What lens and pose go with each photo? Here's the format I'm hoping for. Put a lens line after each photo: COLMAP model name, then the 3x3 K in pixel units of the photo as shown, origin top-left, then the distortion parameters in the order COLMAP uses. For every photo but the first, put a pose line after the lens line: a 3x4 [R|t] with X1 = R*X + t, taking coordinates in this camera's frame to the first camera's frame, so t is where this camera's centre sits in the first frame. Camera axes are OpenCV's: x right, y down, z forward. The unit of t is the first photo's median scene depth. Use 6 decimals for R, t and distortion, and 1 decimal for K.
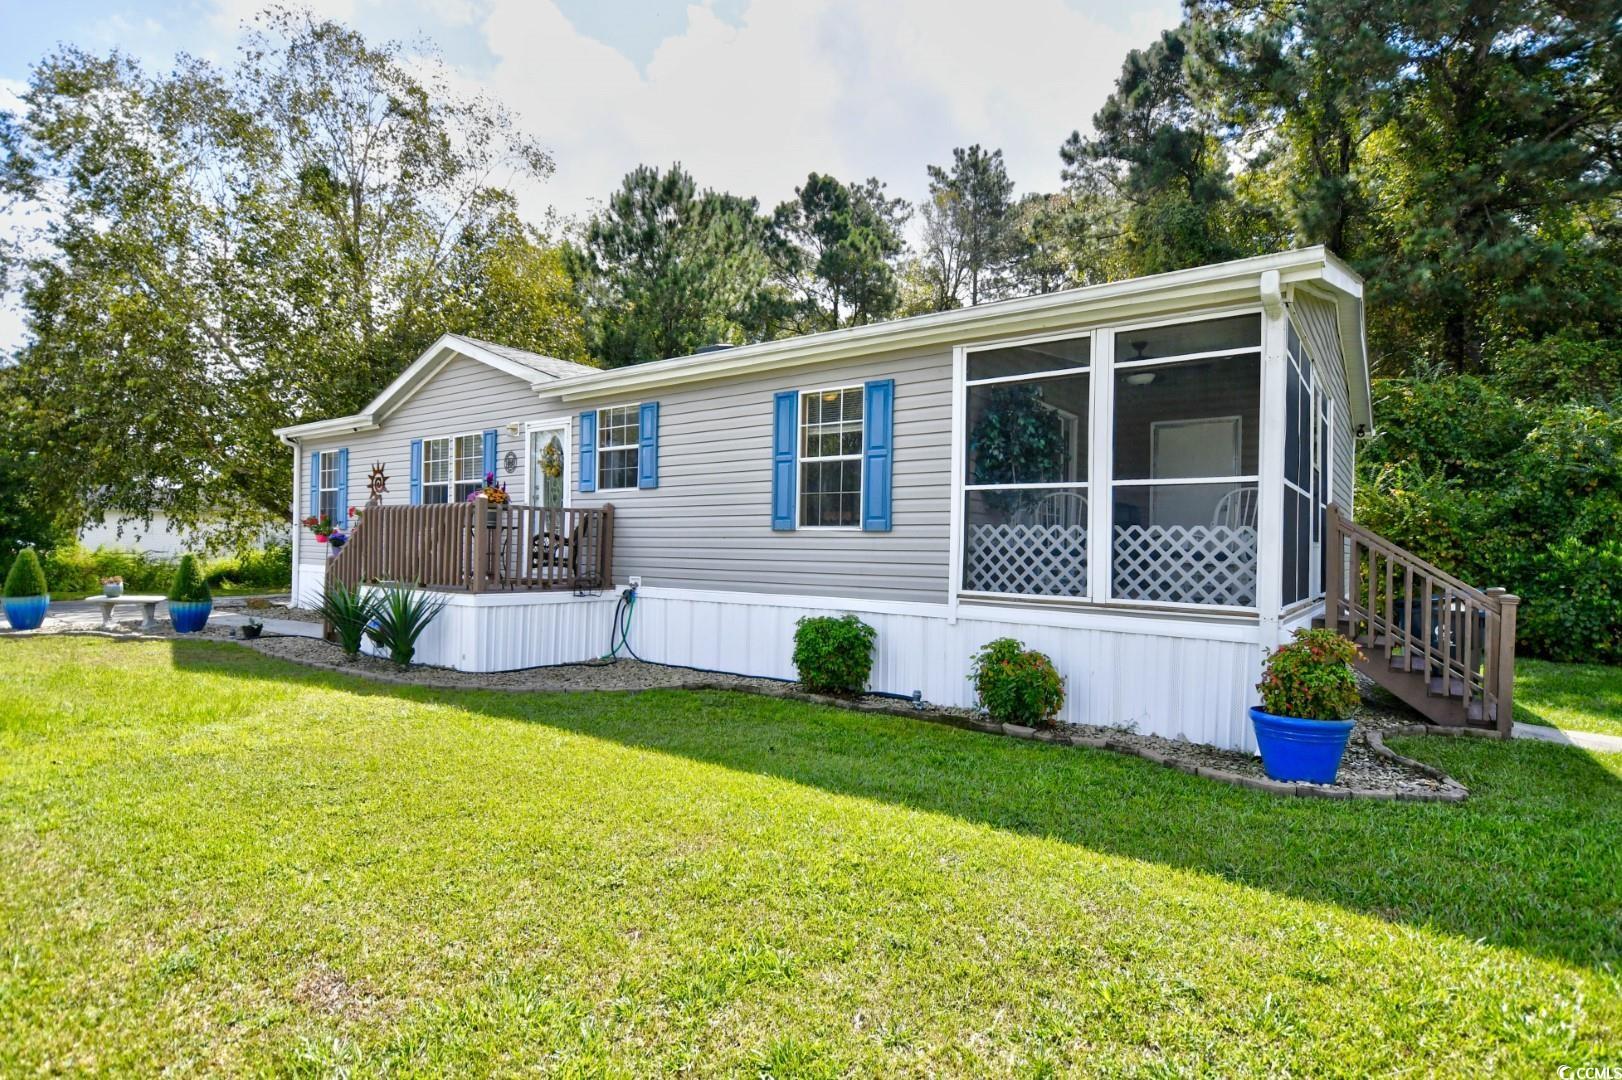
lens RADIAL K [[794.8, 0, 812.8], [0, 794.8, 545.9], [0, 0, 1]] dist [0.006459, -0.004183]
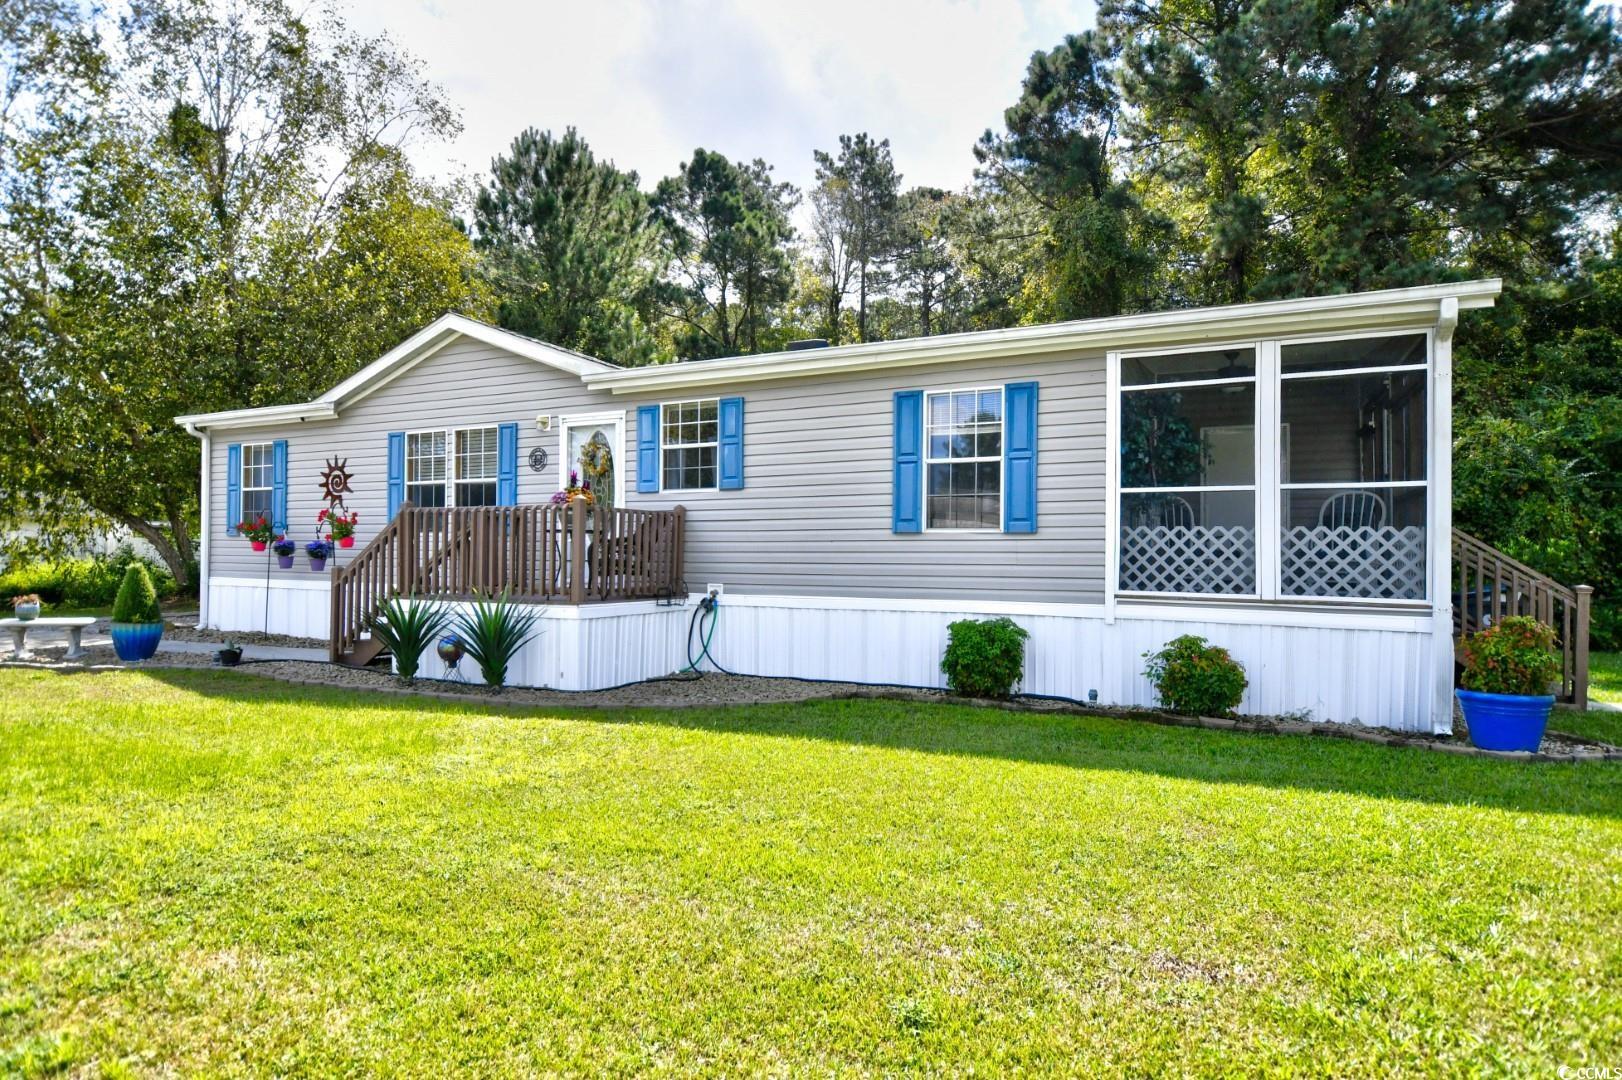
lens RADIAL K [[851.5, 0, 807.6], [0, 851.5, 547.9], [0, 0, 1]] dist [0.005759, -0.002555]
pose [[0.983194, -0.009110, 0.182337, -0.259321], [0.009510, 0.999954, -0.001319, -0.000813], [-0.182316, 0.003031, 0.983235, -0.004175]]
